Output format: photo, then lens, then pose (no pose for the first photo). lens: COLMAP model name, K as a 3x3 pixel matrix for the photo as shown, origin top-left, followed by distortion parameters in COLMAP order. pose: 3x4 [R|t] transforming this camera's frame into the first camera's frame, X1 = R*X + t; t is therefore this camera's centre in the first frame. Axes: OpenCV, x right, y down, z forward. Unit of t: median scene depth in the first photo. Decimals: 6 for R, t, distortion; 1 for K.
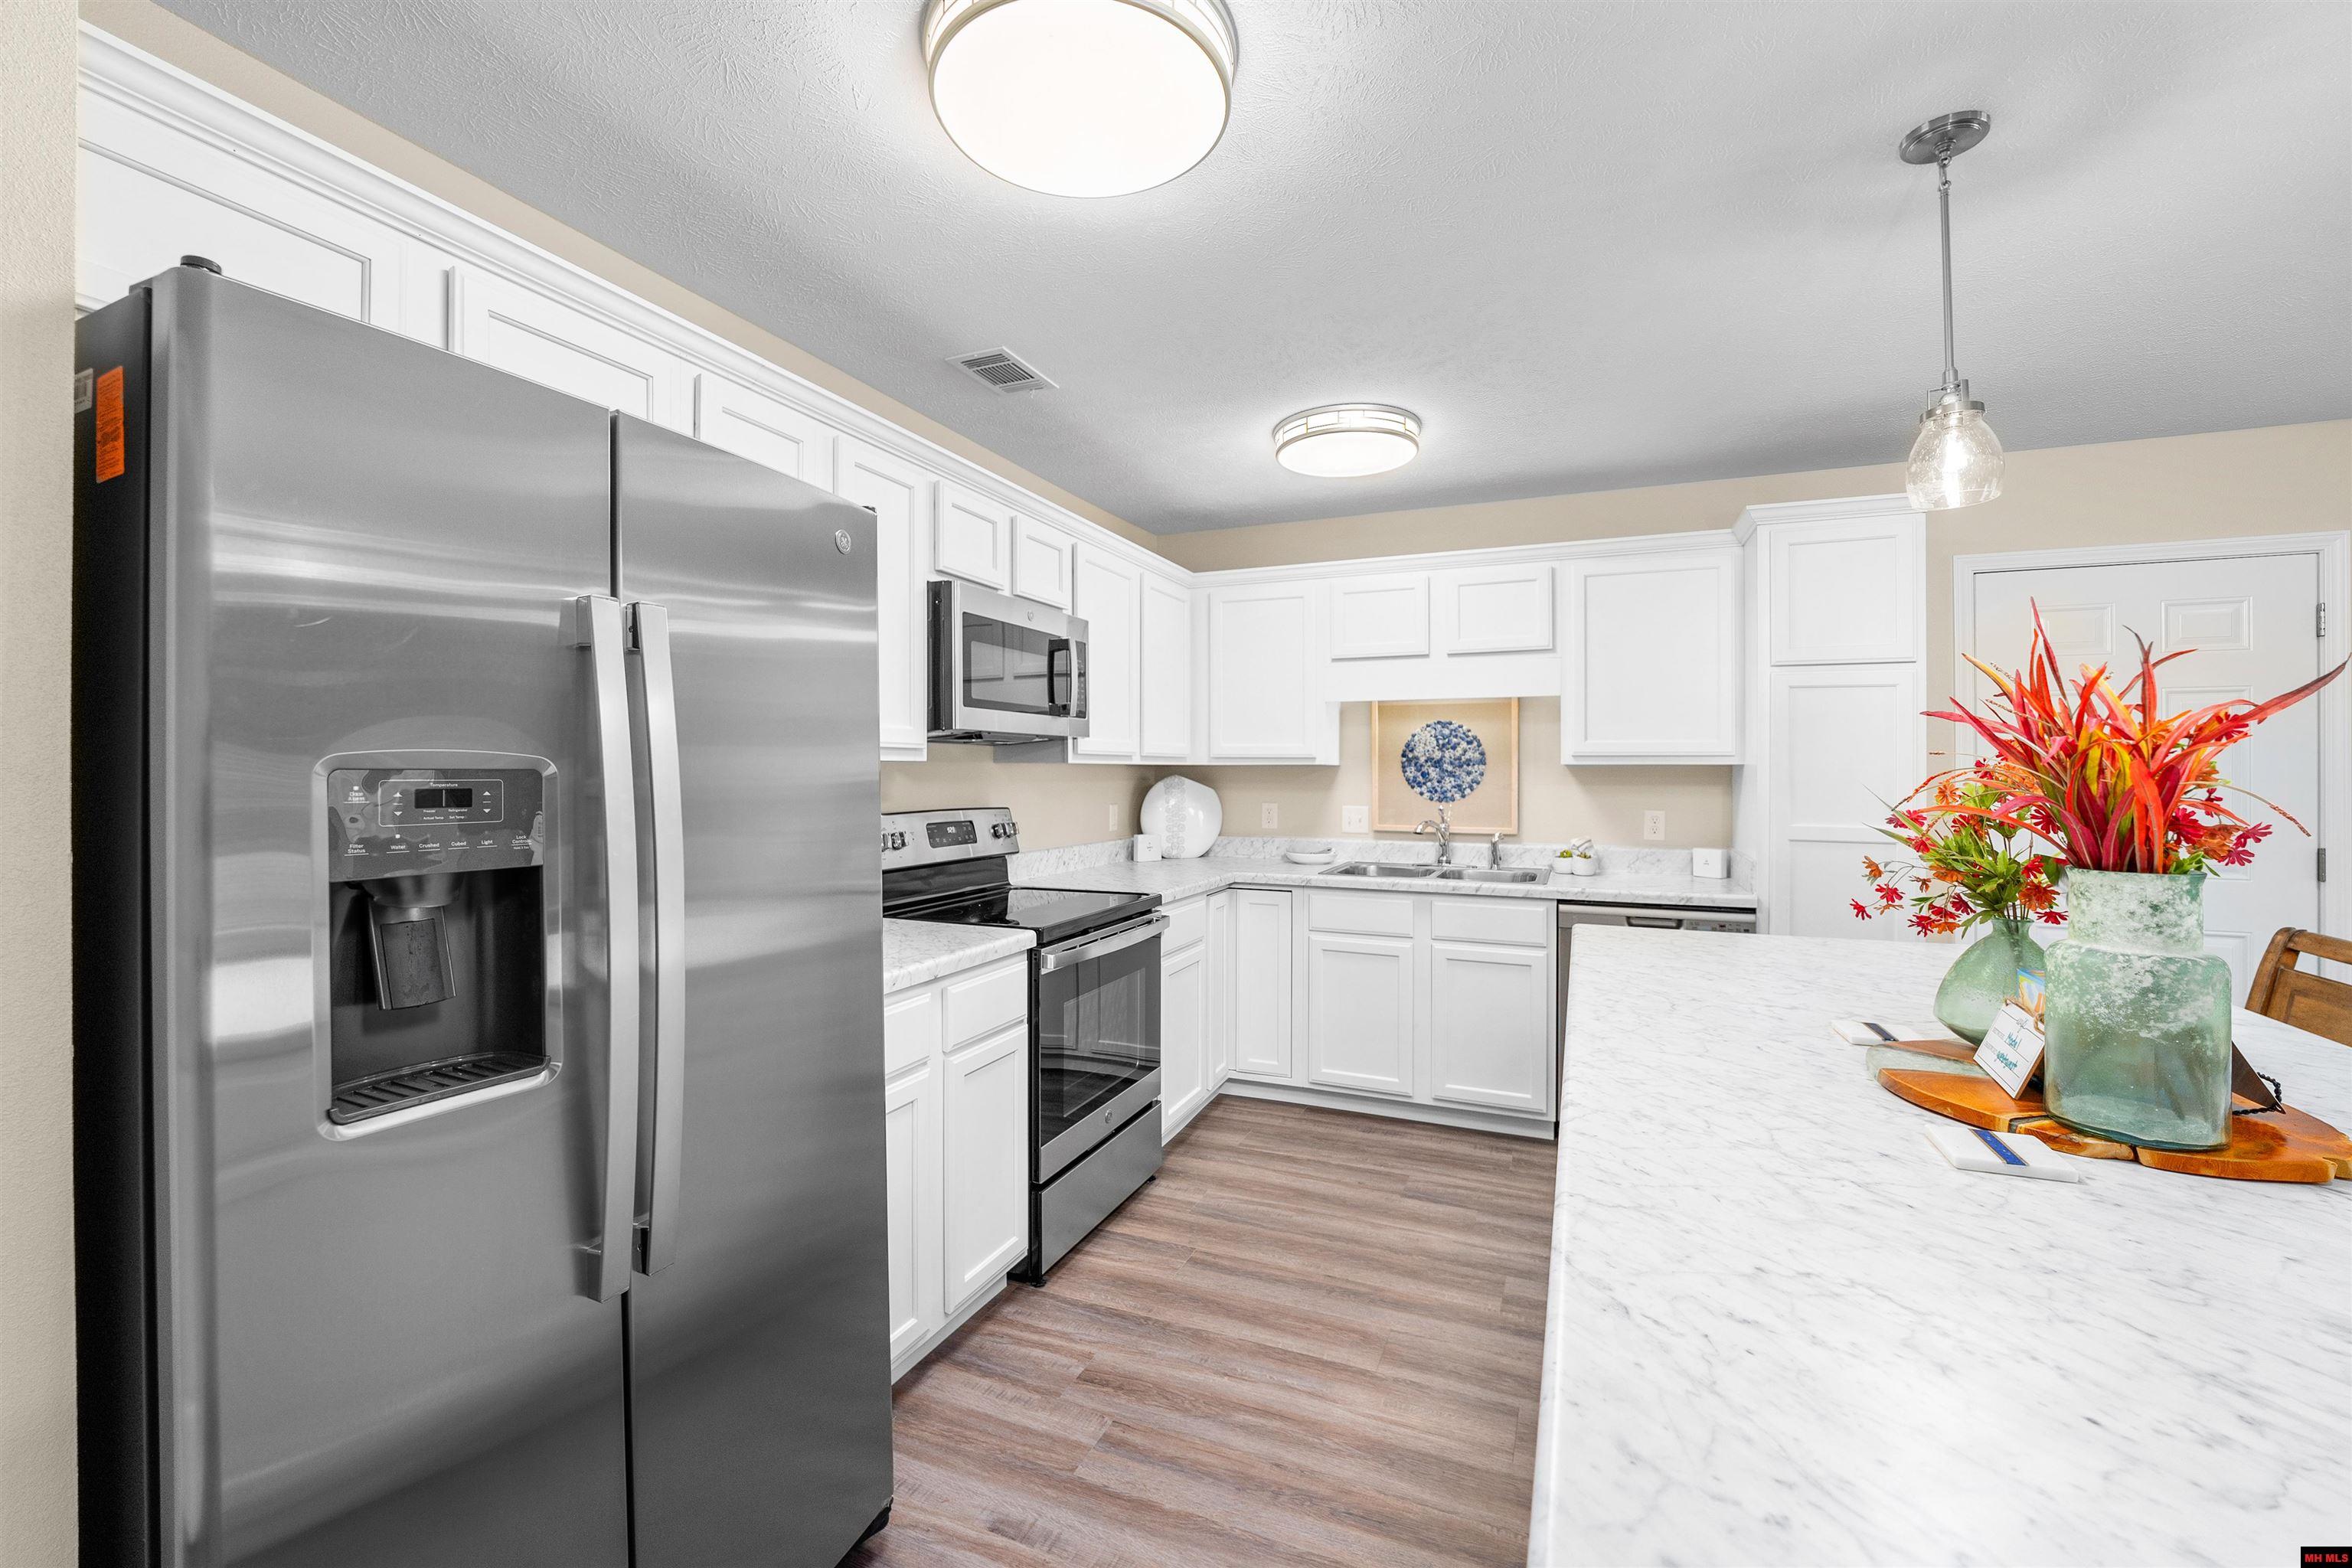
lens RADIAL K [[972.3, 0, 1161.1], [0, 972.3, 771.9], [0, 0, 1]] dist [-0.021651, 0.000047]
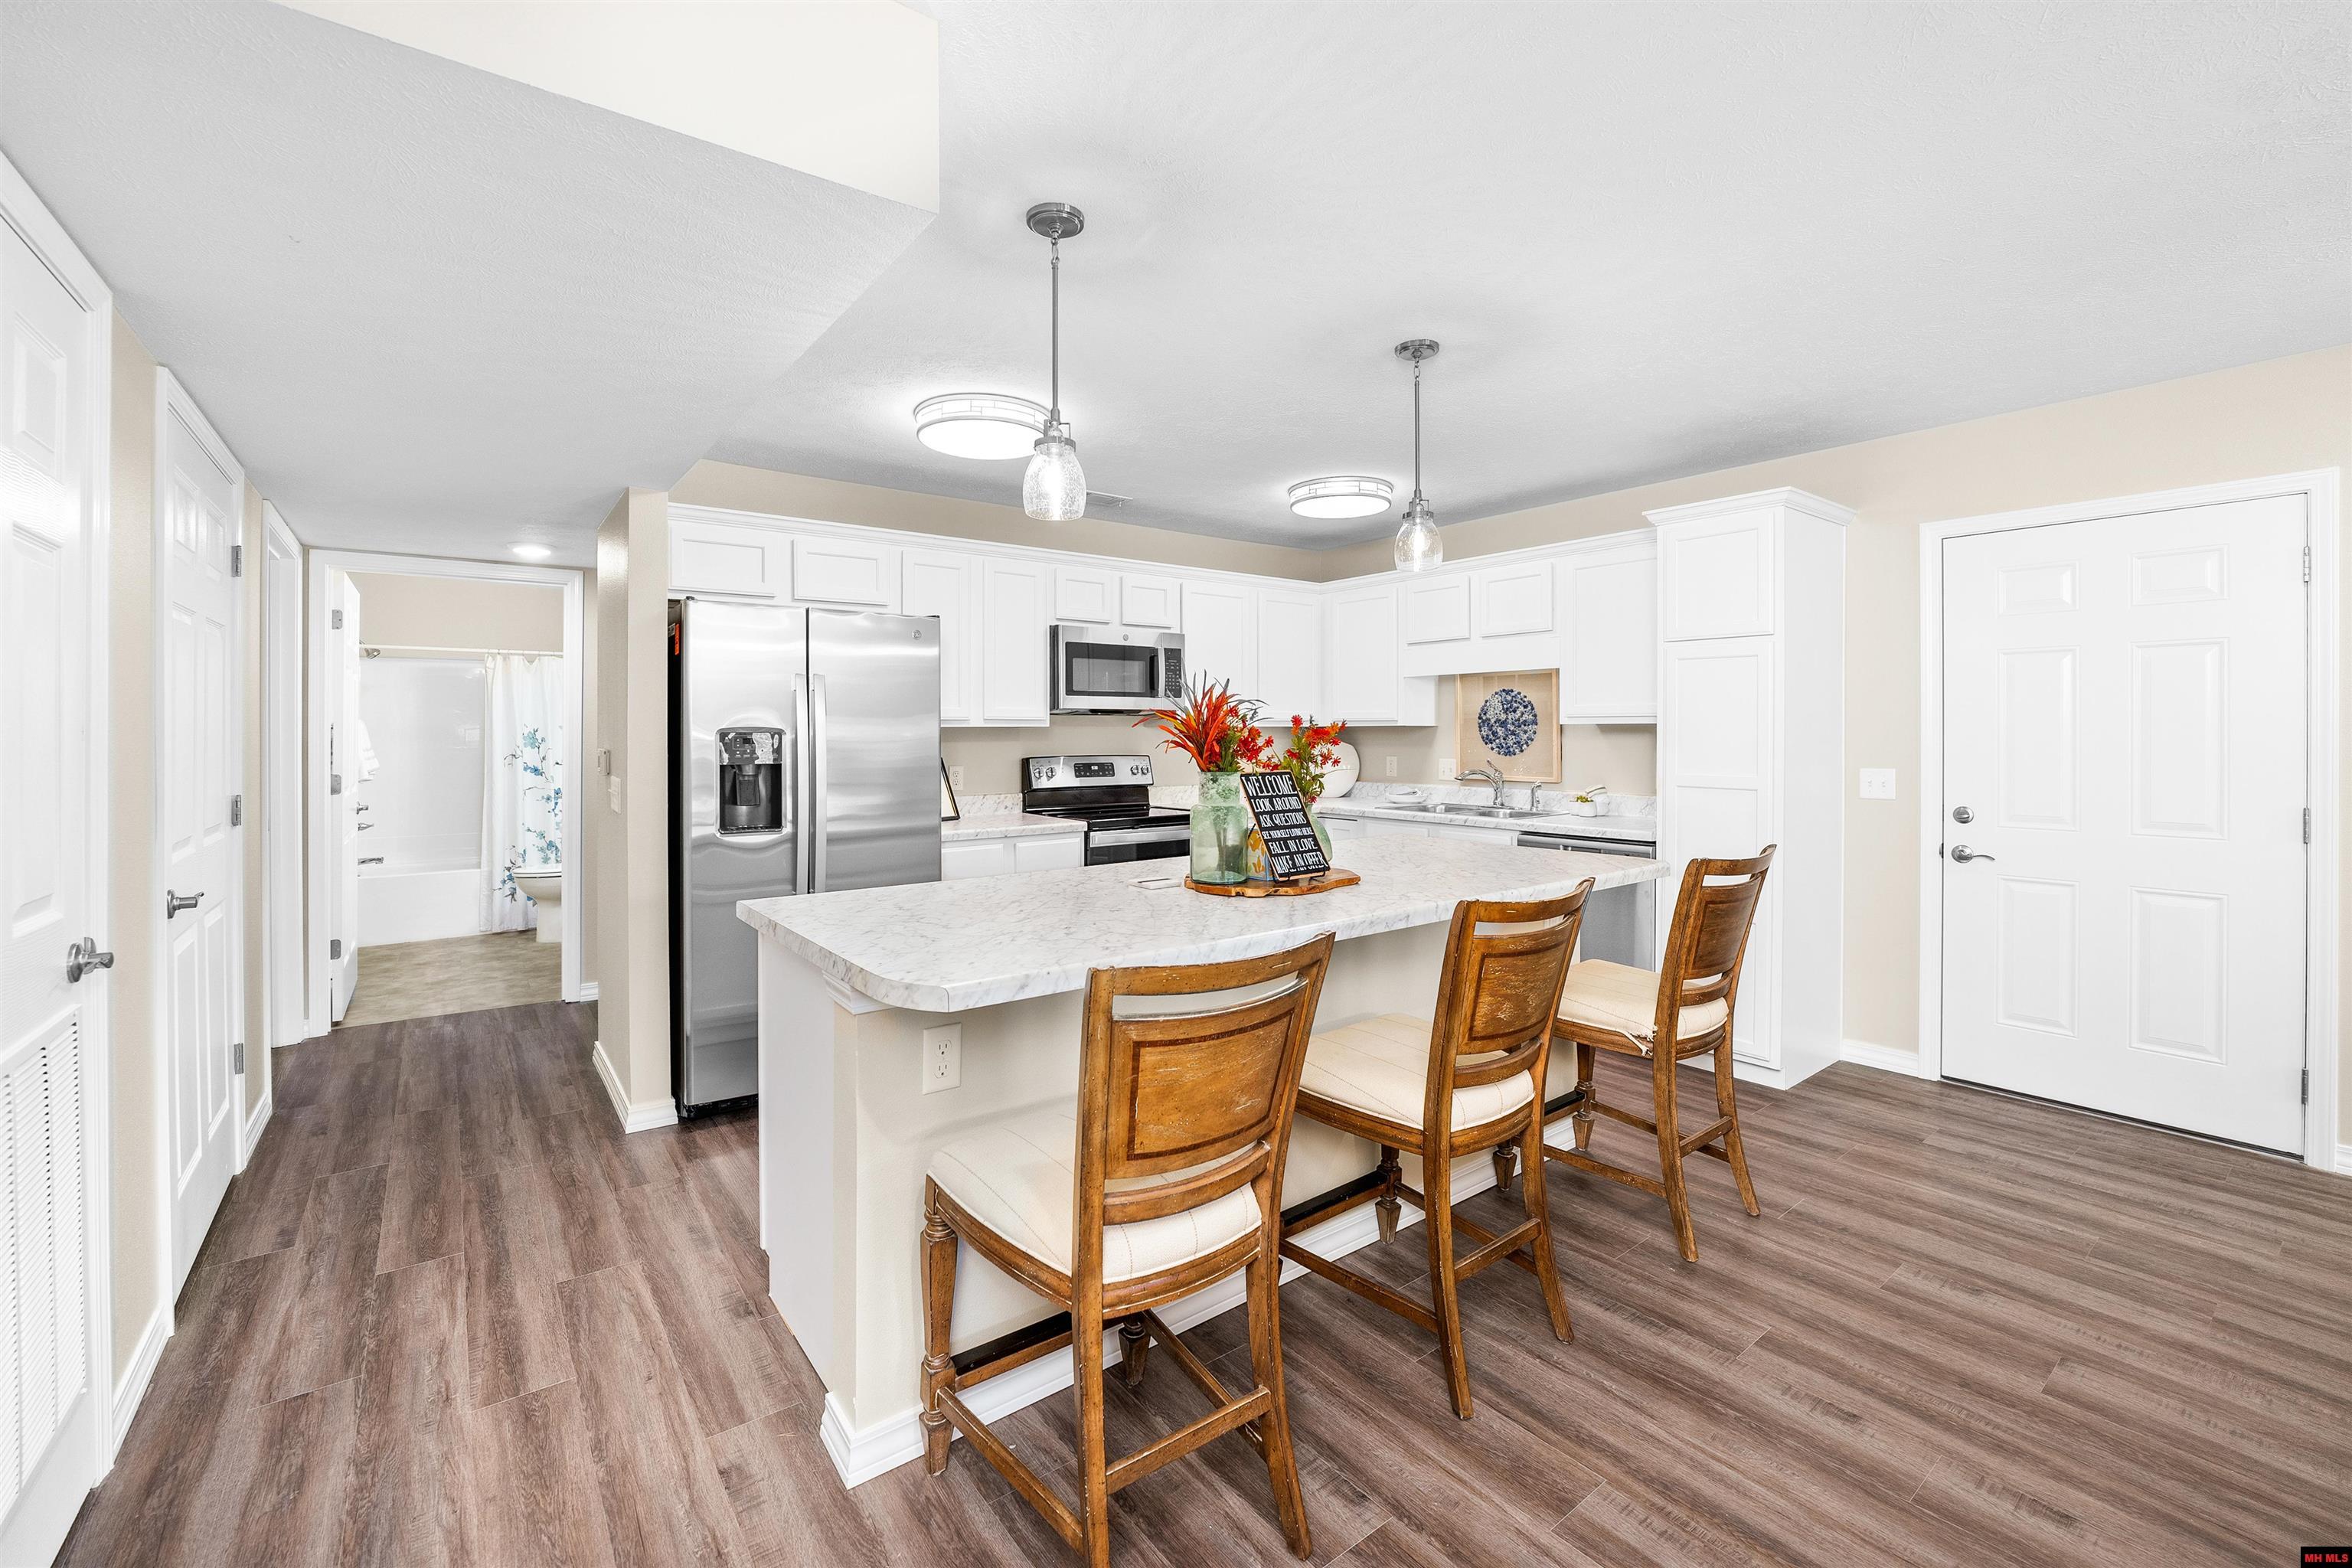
lens RADIAL K [[972.3, 0, 1161.1], [0, 972.3, 771.9], [0, 0, 1]] dist [-0.021651, 0.000047]
pose [[0.874700, 0.014252, -0.484454, 0.512797], [0.004354, 0.999296, 0.037259, 0.004284], [0.484645, -0.034700, 0.874023, -0.290626]]
